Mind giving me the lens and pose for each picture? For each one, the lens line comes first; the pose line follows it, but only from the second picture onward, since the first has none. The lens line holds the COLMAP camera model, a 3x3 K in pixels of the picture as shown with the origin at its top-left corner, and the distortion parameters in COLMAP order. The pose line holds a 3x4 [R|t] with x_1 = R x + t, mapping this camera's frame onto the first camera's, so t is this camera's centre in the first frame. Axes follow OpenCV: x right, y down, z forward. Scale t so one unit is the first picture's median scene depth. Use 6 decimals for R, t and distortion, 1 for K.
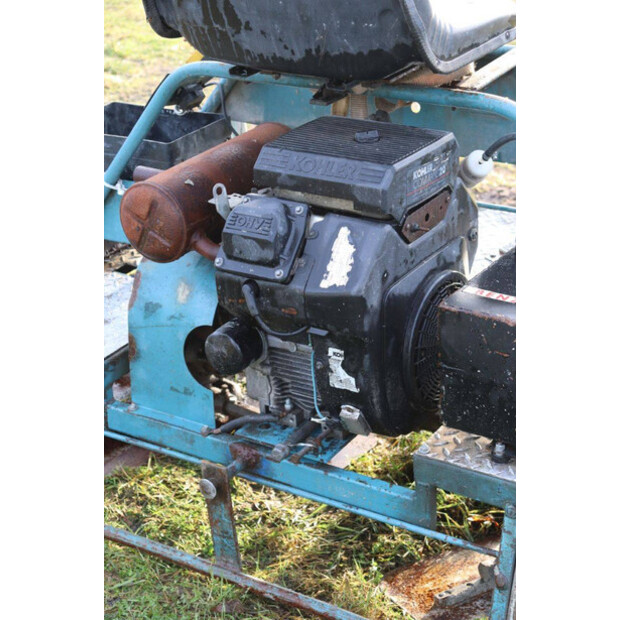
lens RADIAL K [[1311.4, 0, 307.5], [0, 1311.4, 309.2], [0, 0, 1]] dist [0.292596, 0.000000]
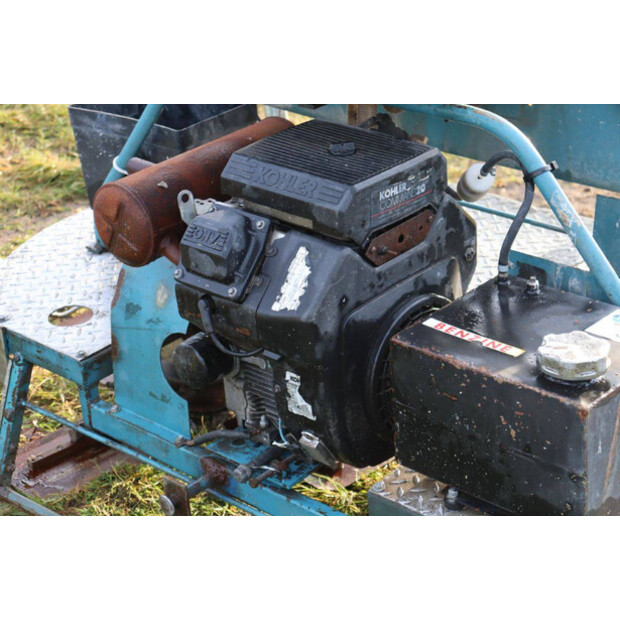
lens RADIAL K [[1423.9, 0, 310.3], [0, 1423.9, 308.0], [0, 0, 1]] dist [0.388820, 0.000000]
pose [[0.987639, 0.064495, -0.142859, 0.174547], [-0.058299, 0.997185, 0.047144, -0.064565], [0.145497, -0.038233, 0.988620, -0.010385]]
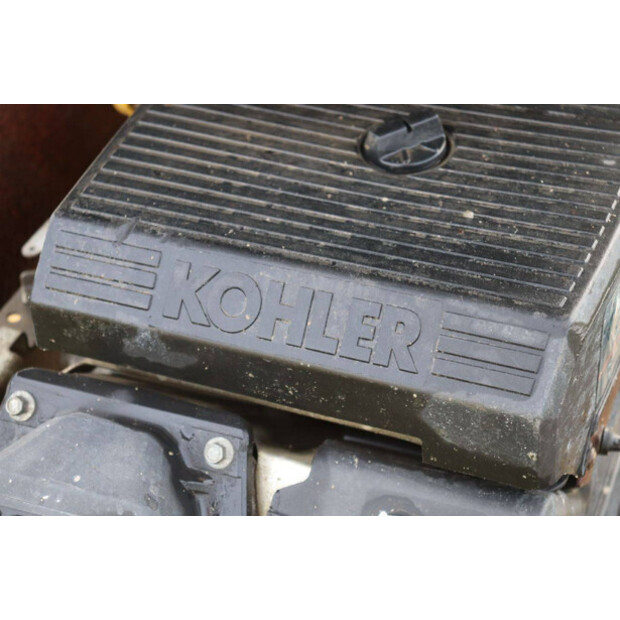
lens RADIAL K [[1437.1, 0, 309.3], [0, 1437.1, 310.3], [0, 0, 1]] dist [0.441728, 0.000000]
pose [[0.980858, -0.139742, 0.135611, -0.024586], [0.095549, 0.952207, 0.290125, -0.189028], [-0.169672, -0.271614, 0.947332, 0.689560]]
